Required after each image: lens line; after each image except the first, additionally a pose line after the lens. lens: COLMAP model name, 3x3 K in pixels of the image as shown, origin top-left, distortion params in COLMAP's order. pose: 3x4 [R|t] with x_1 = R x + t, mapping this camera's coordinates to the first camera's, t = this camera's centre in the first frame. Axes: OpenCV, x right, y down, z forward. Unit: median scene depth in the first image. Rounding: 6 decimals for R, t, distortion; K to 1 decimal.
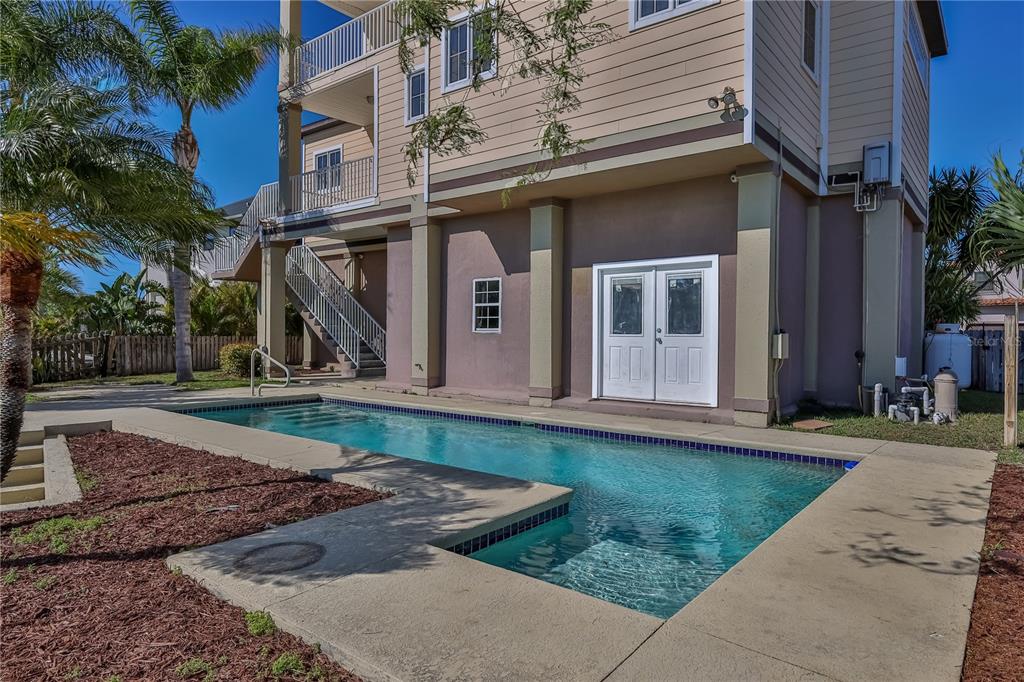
lens RADIAL K [[615.1, 0, 511.8], [0, 615.1, 341.5], [0, 0, 1]] dist [0.006775, 0.001138]
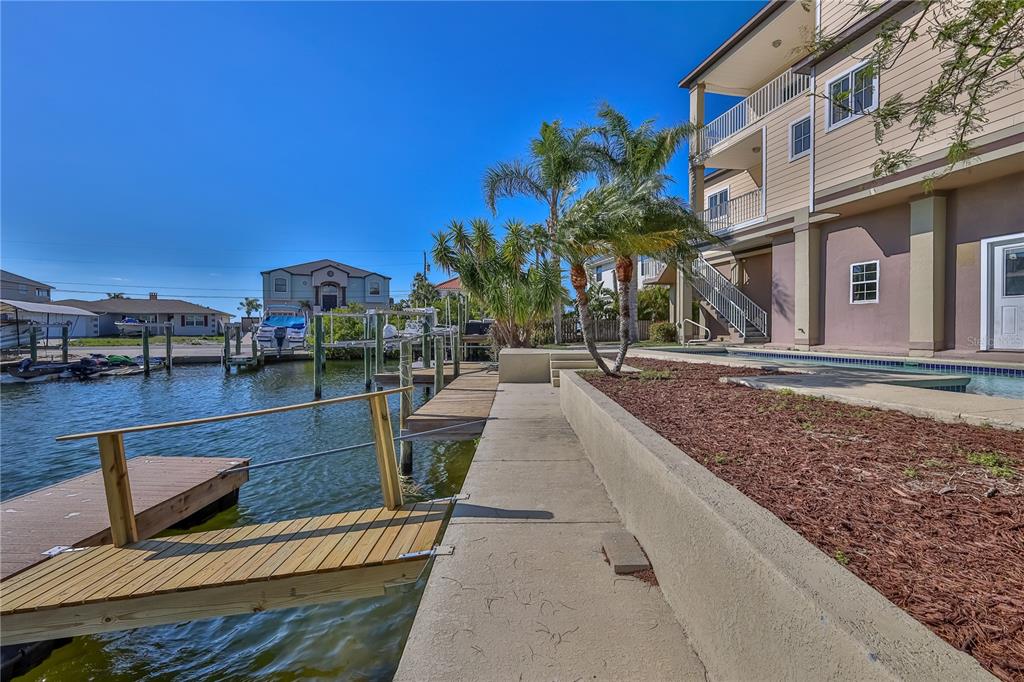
lens RADIAL K [[454.0, 0, 506.8], [0, 454.0, 337.0], [0, 0, 1]] dist [0.008018, 0.000147]
pose [[0.791177, -0.000189, -0.611587, -0.046356], [-0.003988, 0.999977, -0.005468, 0.063322], [0.611574, 0.006765, 0.791158, -0.236267]]
